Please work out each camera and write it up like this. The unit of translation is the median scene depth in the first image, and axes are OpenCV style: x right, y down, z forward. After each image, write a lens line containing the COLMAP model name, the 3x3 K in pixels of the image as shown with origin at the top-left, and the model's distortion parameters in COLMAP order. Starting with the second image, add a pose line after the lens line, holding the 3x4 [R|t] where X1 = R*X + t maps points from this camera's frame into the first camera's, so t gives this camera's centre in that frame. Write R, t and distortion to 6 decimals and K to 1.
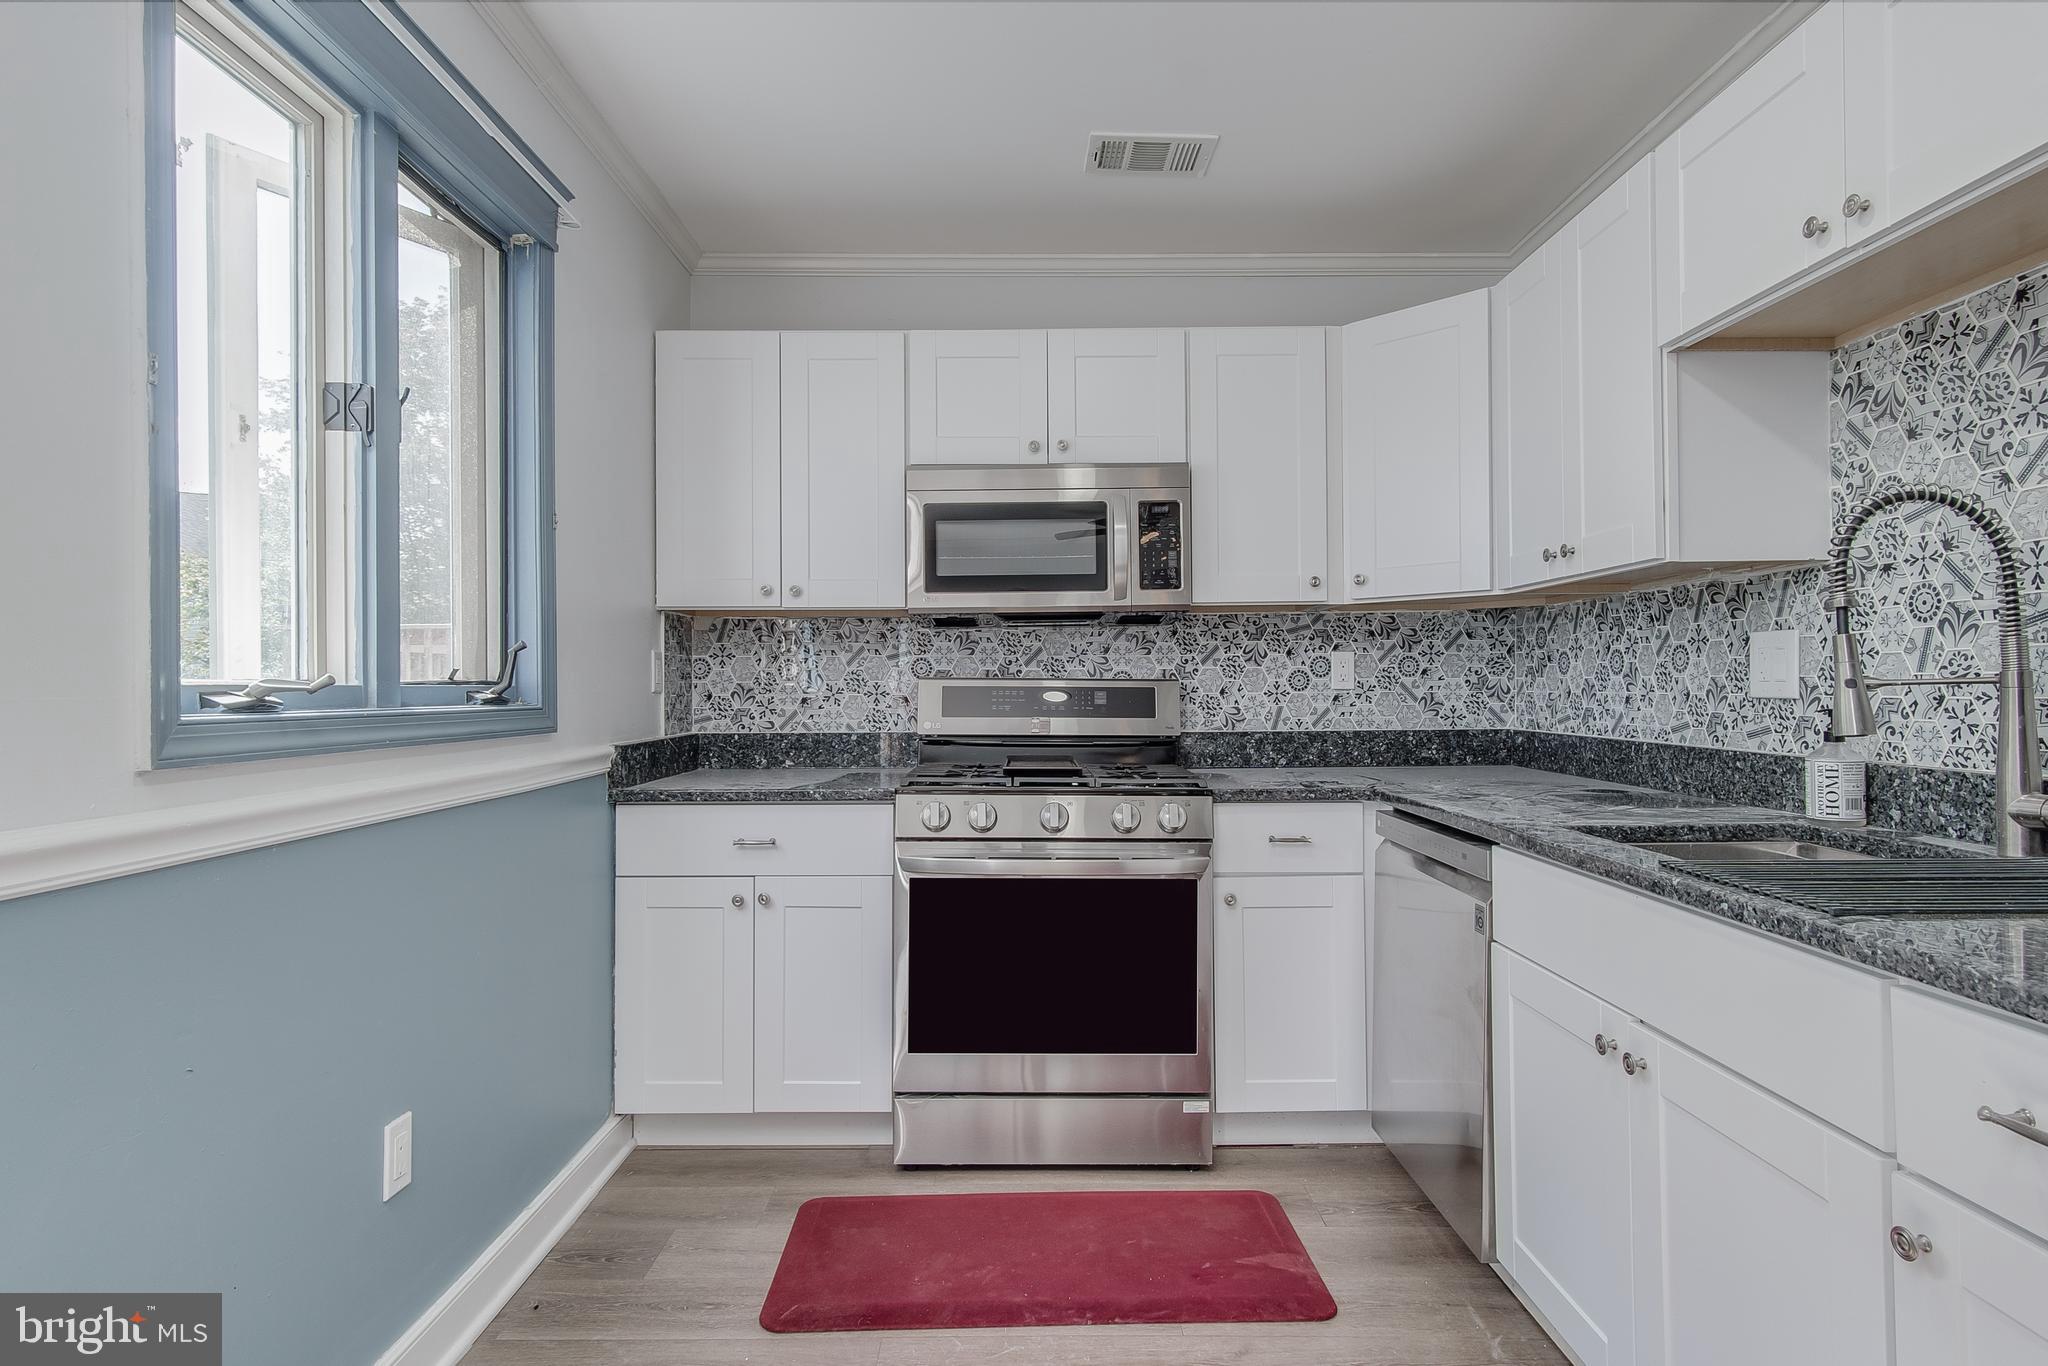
lens RADIAL K [[1091.9, 0, 1019.9], [0, 1091.9, 681.9], [0, 0, 1]] dist [0.005817, -0.000978]
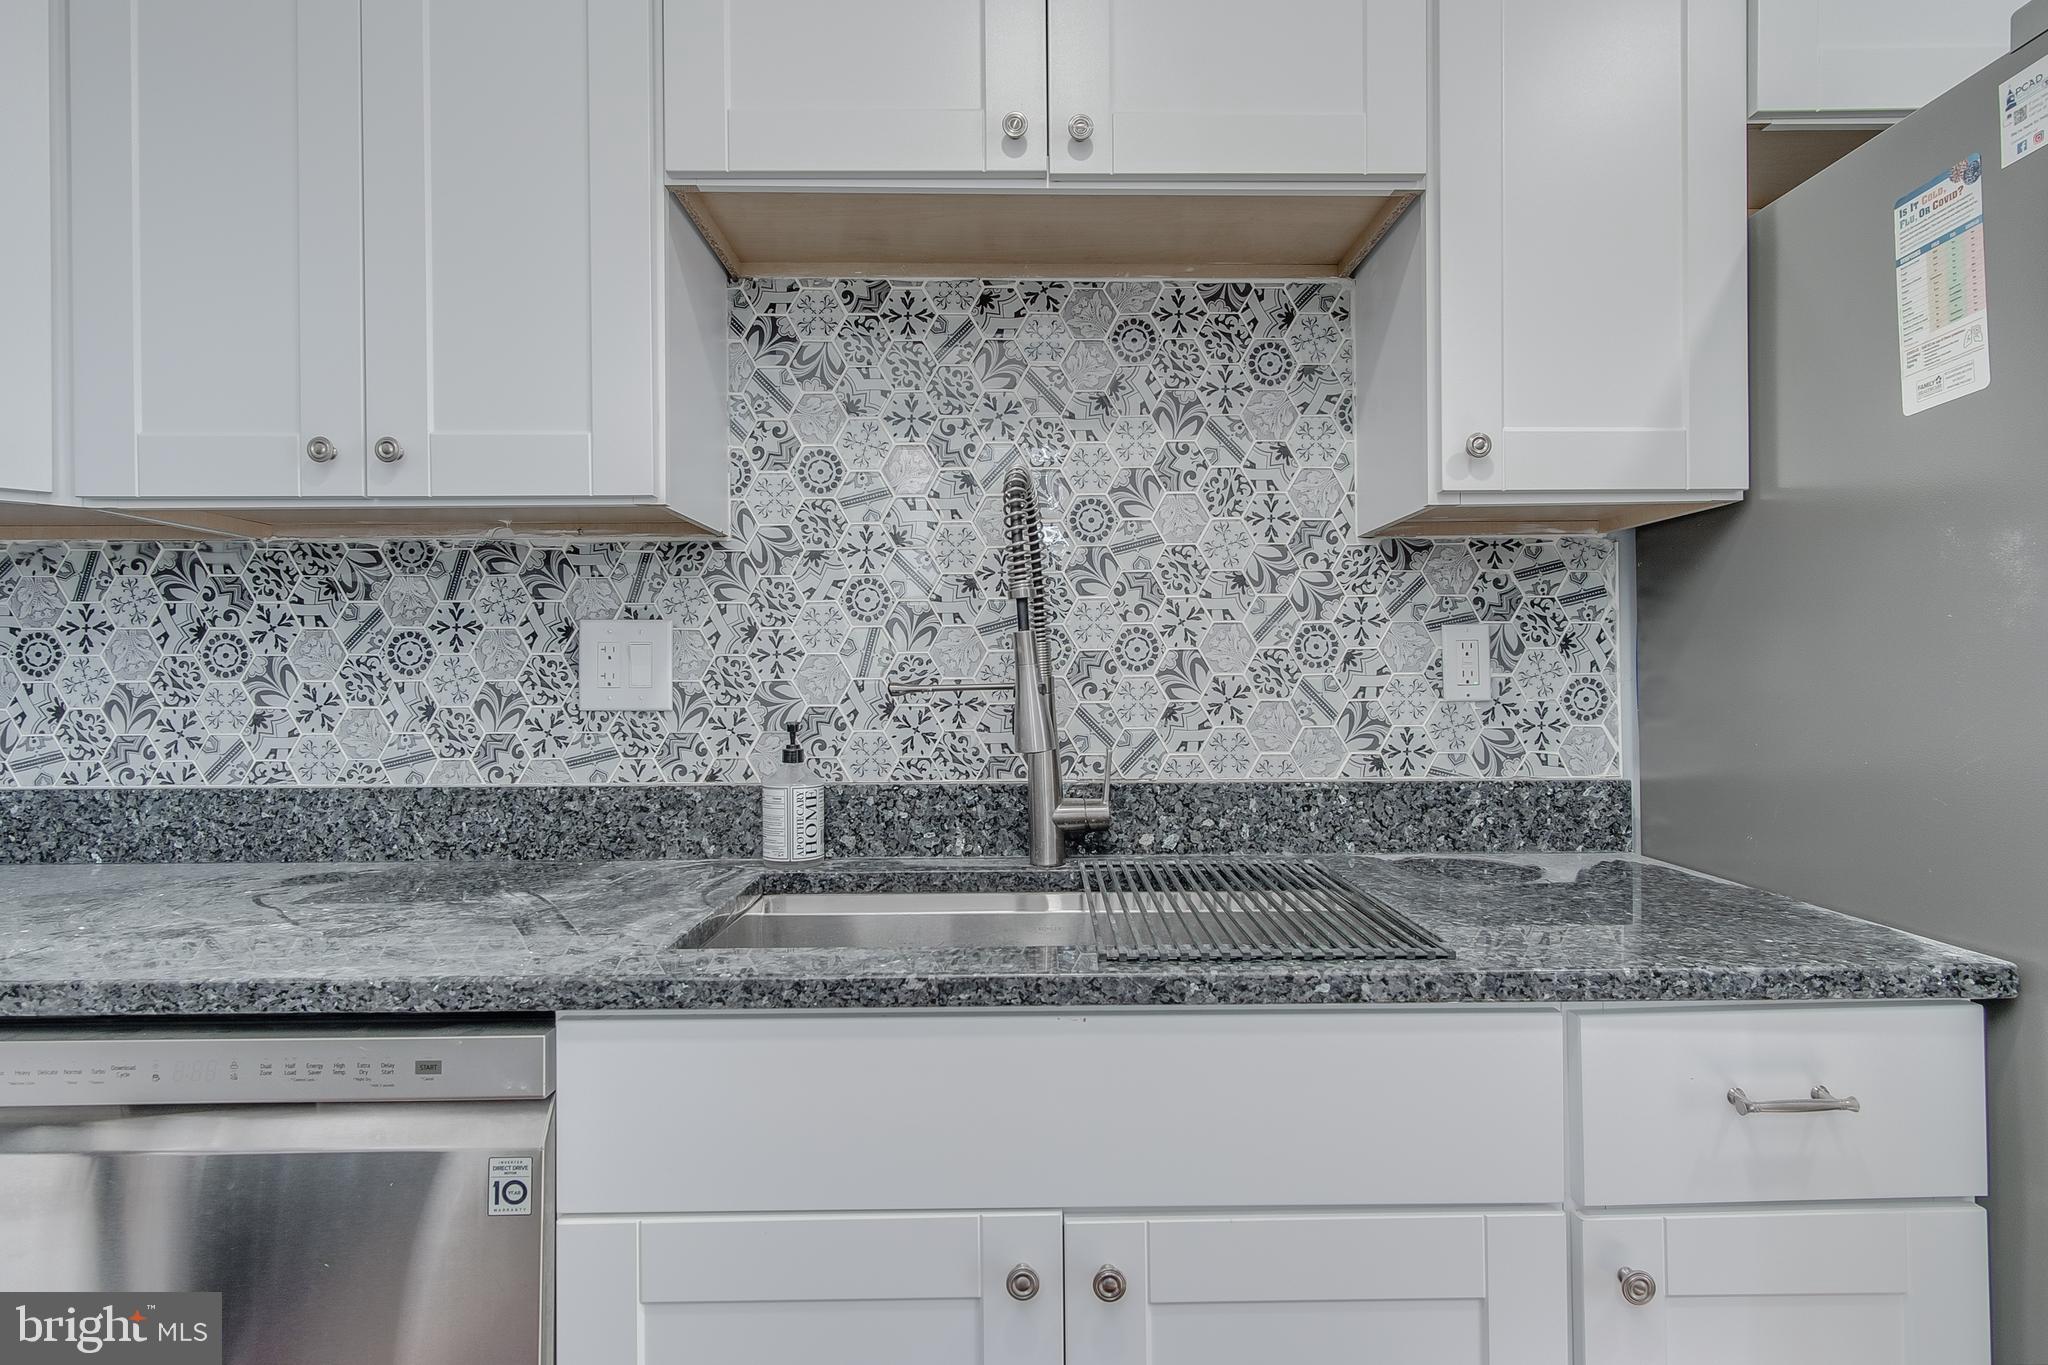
lens RADIAL K [[1091.9, 0, 1021.2], [0, 1091.9, 675.1], [0, 0, 1]] dist [0.005817, -0.000978]
pose [[-0.014667, 0.016436, 0.999757, -0.063531], [0.002061, 0.999863, -0.016408, 0.004085], [-0.999890, 0.001819, -0.014698, 0.831996]]
